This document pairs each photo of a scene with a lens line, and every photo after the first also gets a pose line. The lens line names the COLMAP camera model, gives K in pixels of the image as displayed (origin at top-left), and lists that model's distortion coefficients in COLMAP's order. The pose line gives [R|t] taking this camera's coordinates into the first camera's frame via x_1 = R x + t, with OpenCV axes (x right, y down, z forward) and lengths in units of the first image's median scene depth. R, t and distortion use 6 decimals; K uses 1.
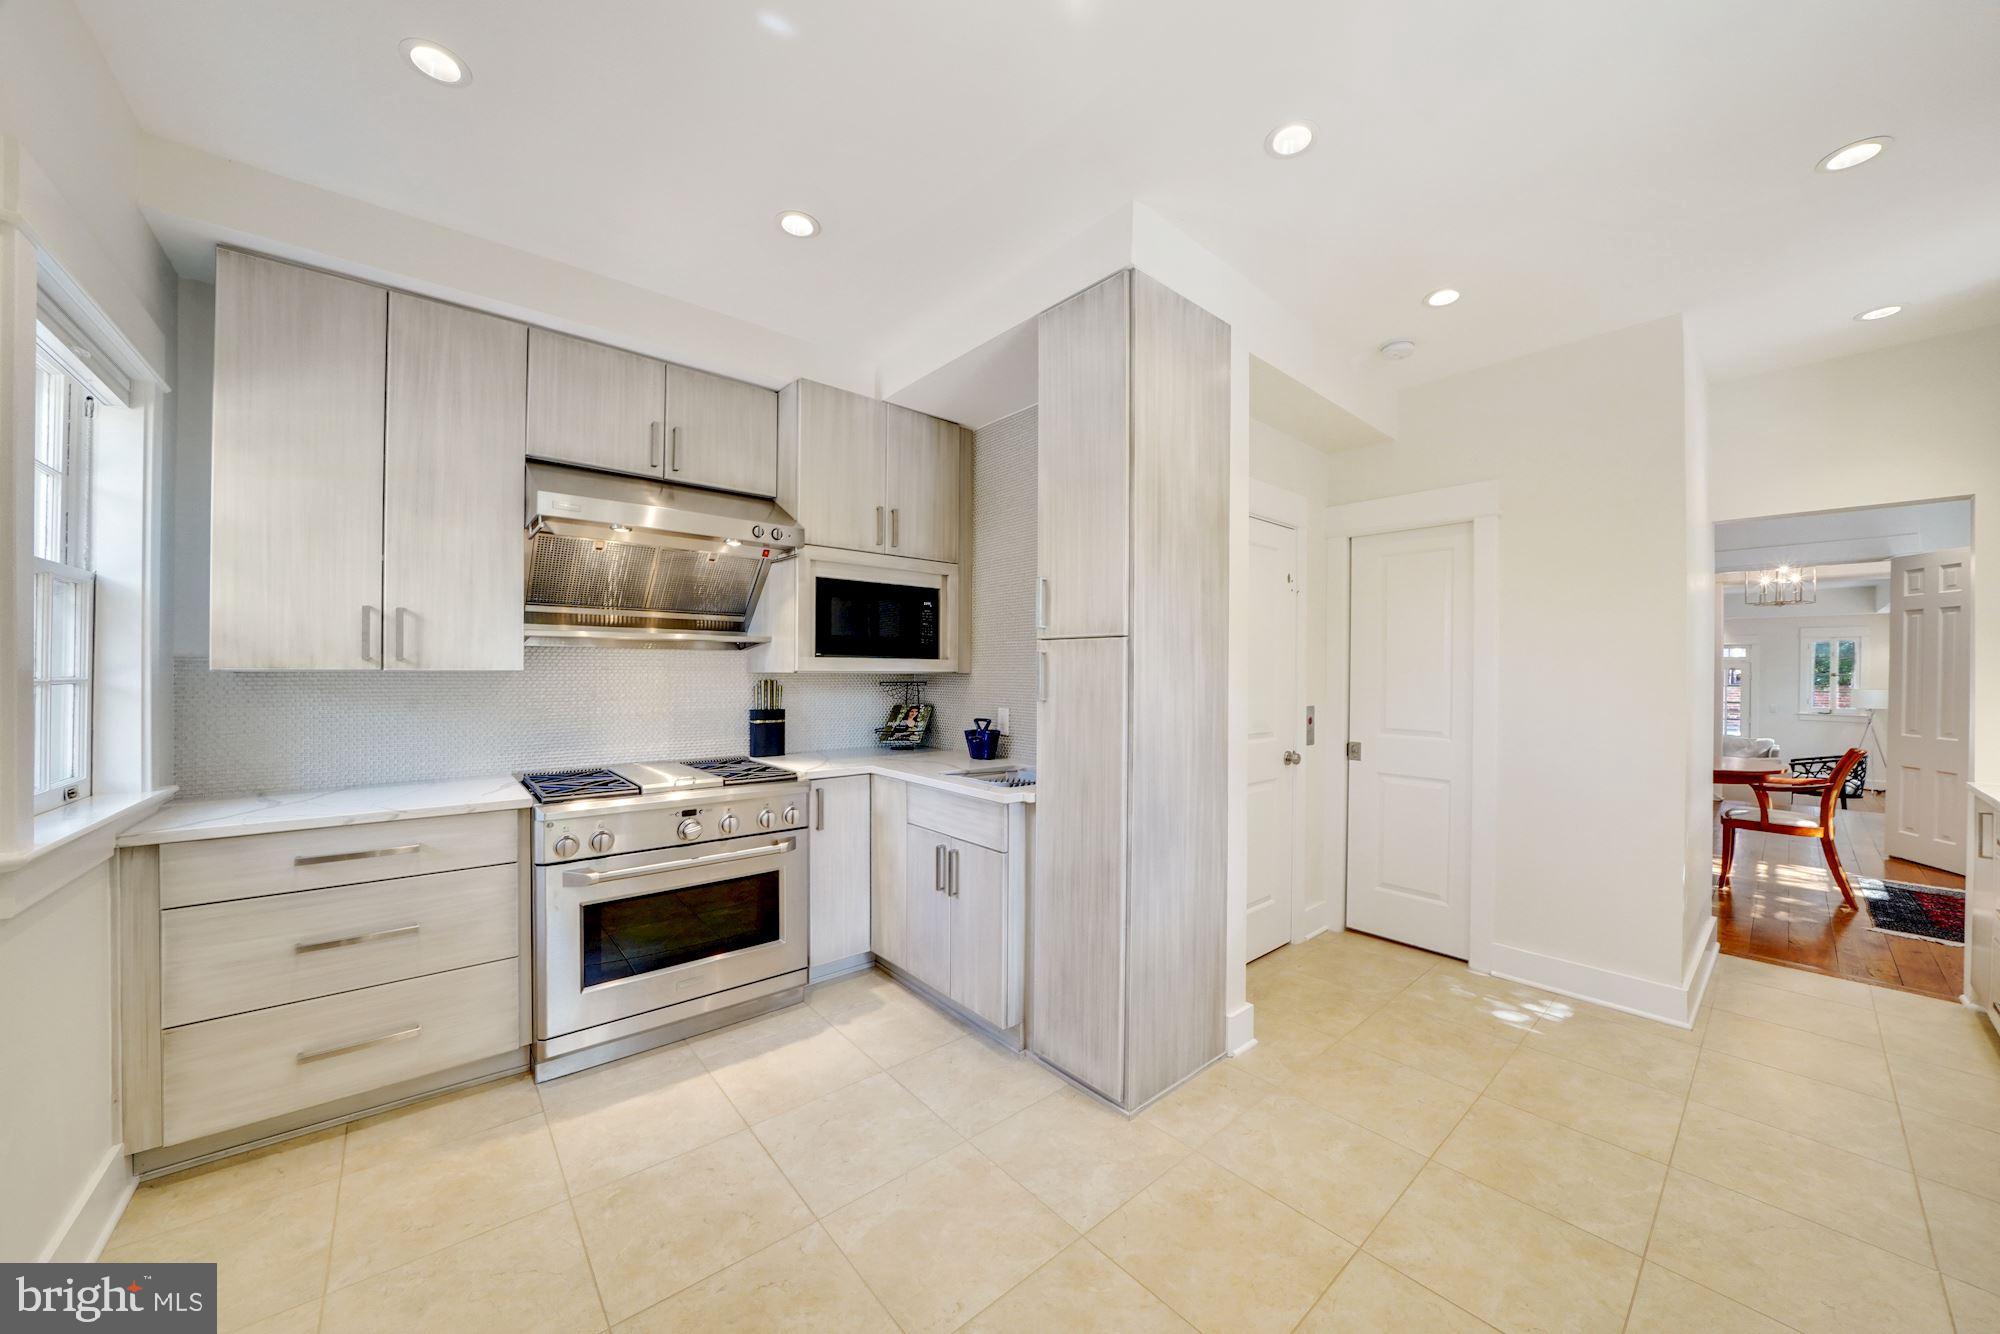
lens RADIAL K [[708.8, 0, 1004.7], [0, 708.8, 676.5], [0, 0, 1]] dist [-0.020354, 0.001572]
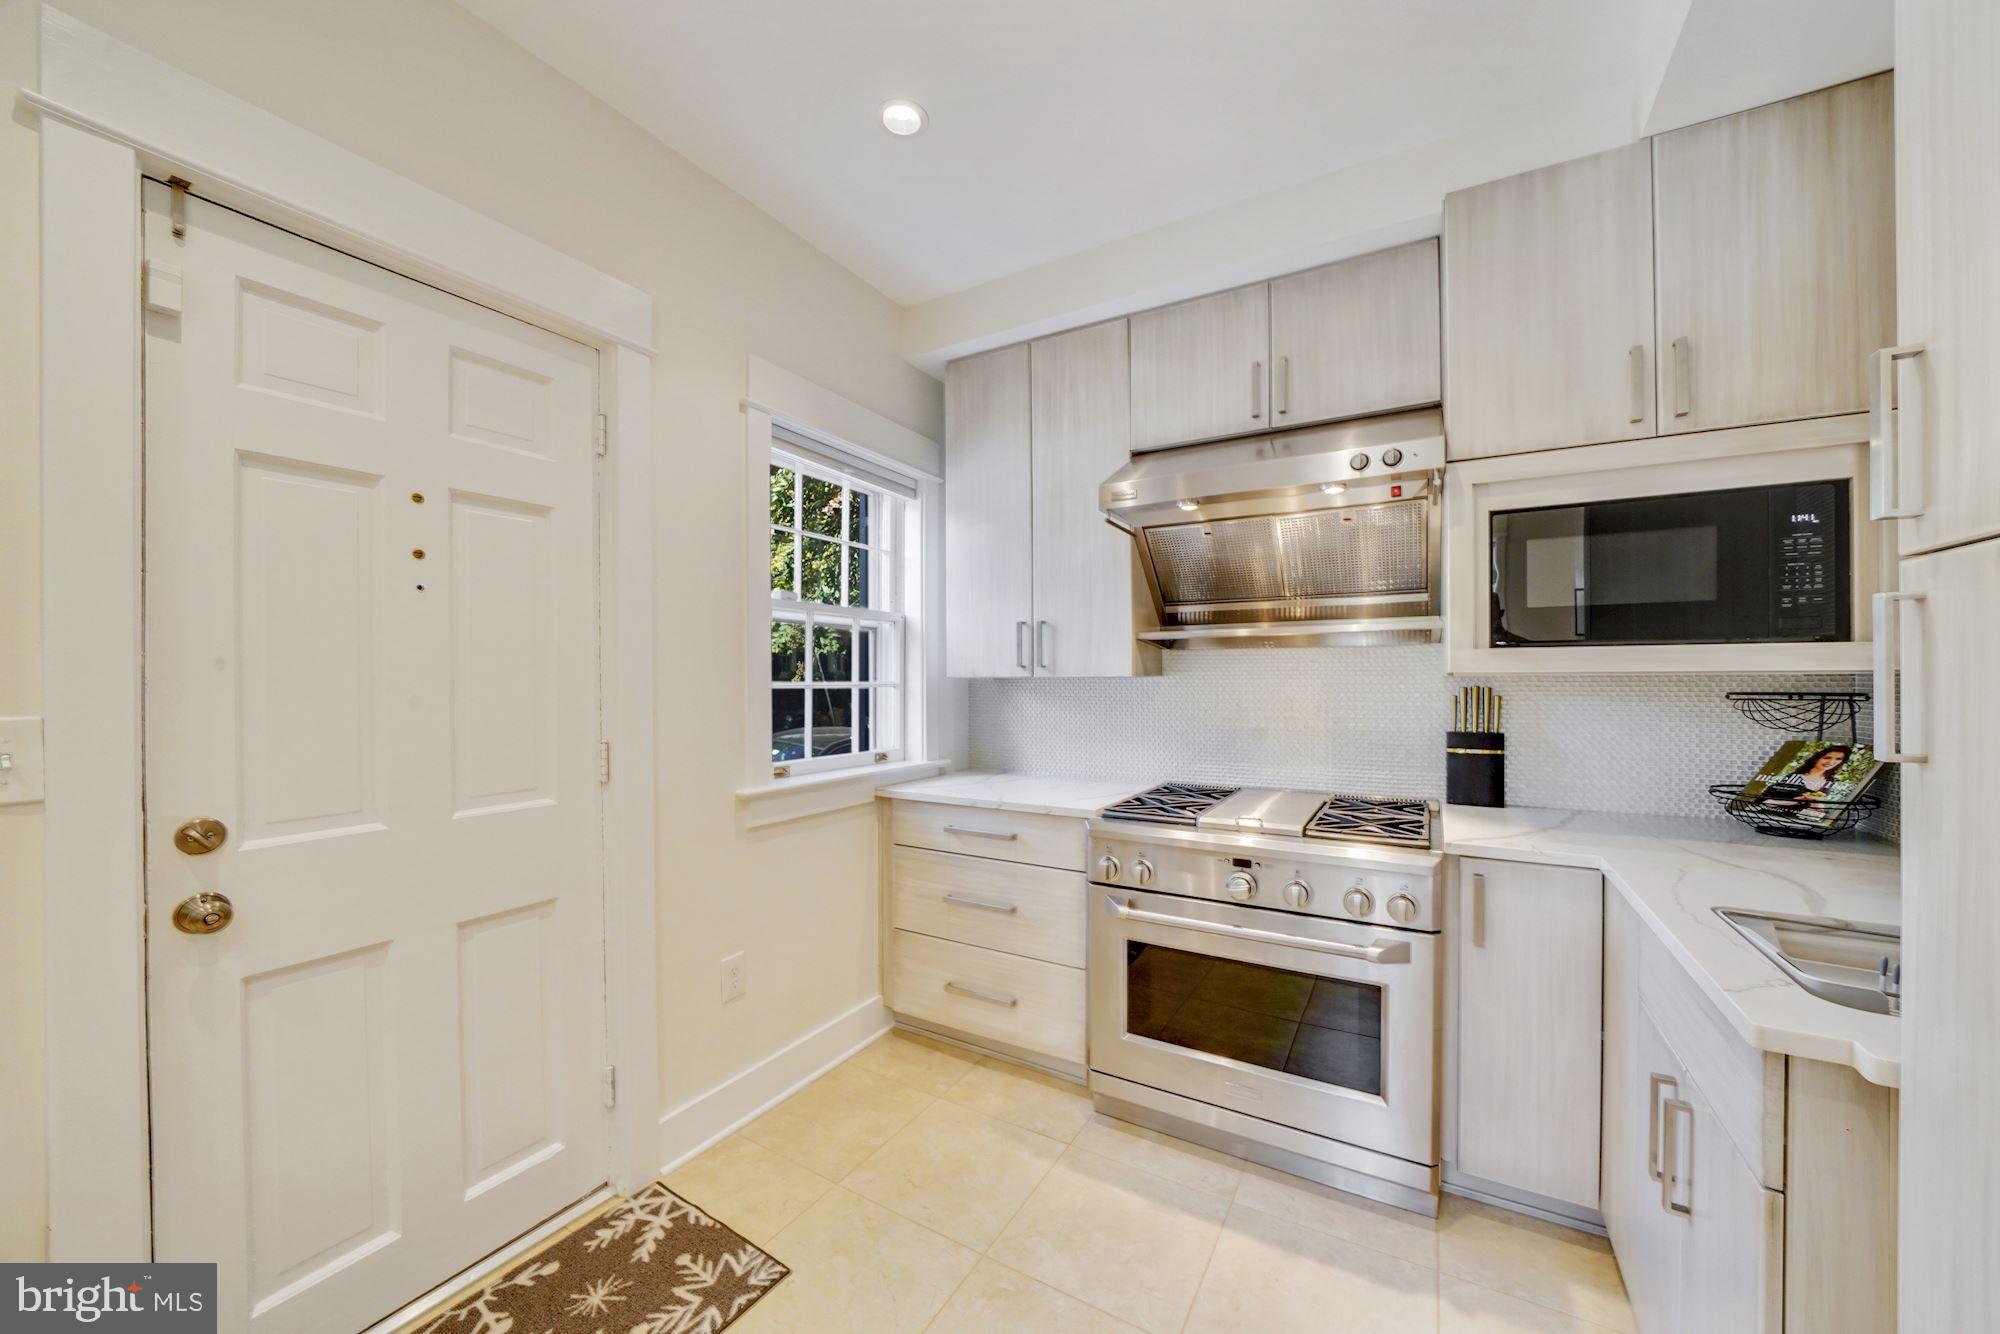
lens RADIAL K [[747.3, 0, 993.4], [0, 747.3, 669.5], [0, 0, 1]] dist [-0.015382, -0.000488]
pose [[0.308737, -0.012102, -0.951070, 0.210092], [0.003650, 0.999927, -0.011539, -0.005287], [0.951140, 0.000091, 0.308759, 0.462646]]
